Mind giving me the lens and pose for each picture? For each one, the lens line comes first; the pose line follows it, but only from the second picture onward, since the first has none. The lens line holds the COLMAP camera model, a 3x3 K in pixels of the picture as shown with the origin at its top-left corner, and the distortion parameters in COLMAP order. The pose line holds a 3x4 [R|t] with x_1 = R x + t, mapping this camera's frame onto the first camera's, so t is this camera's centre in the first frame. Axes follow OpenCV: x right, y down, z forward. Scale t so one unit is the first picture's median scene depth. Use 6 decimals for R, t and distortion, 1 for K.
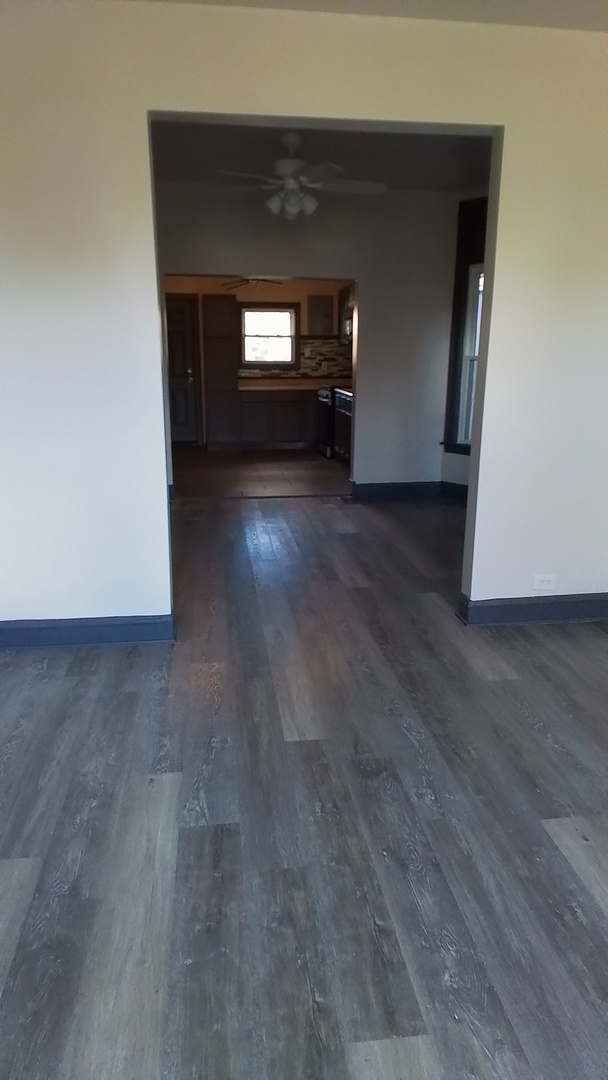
lens RADIAL K [[712.5, 0, 307.8], [0, 712.5, 544.3], [0, 0, 1]] dist [0.022726, 0.000418]
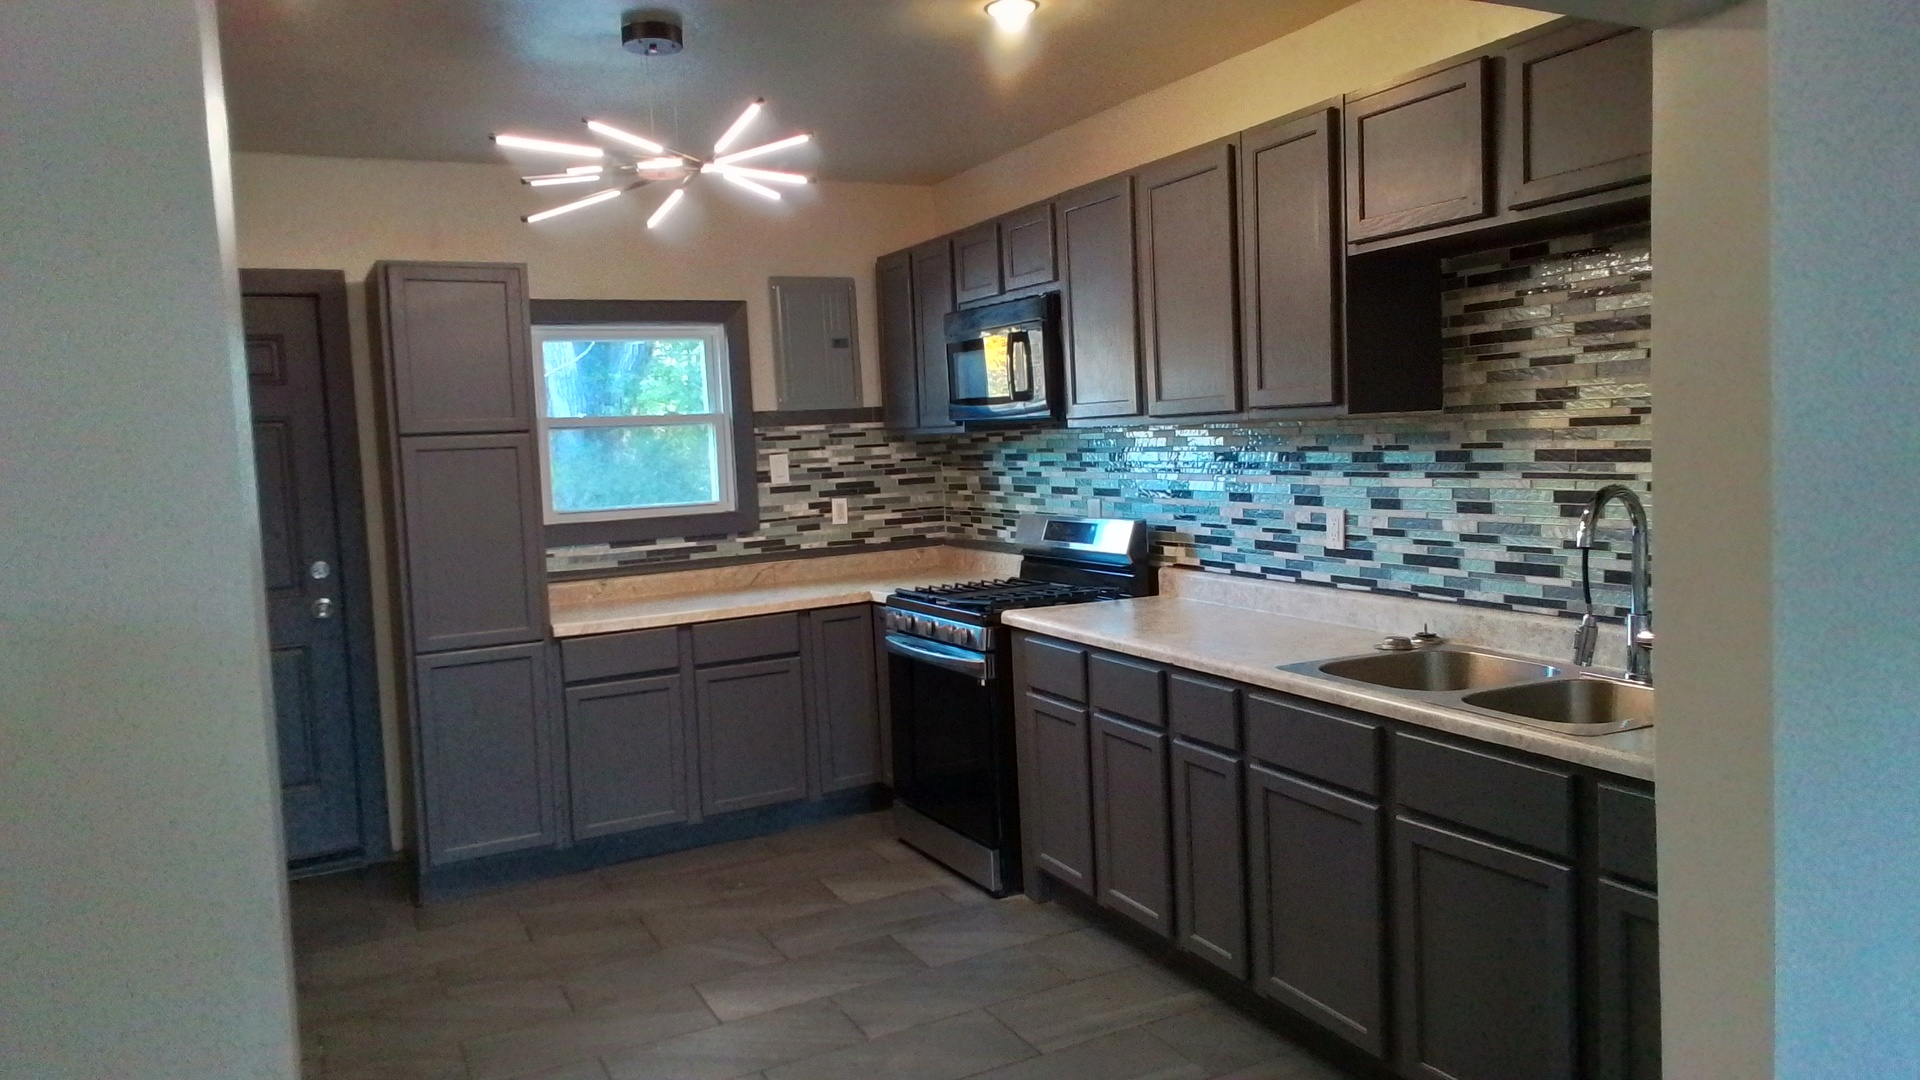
lens RADIAL K [[1266.7, 0, 959.9], [0, 1266.7, 520.2], [0, 0, 1]] dist [0.022726, 0.000418]
pose [[0.933512, -0.072714, 0.351095, -0.111754], [0.140011, 0.975402, -0.170259, -0.153313], [-0.330079, 0.208096, 0.920730, 0.516514]]
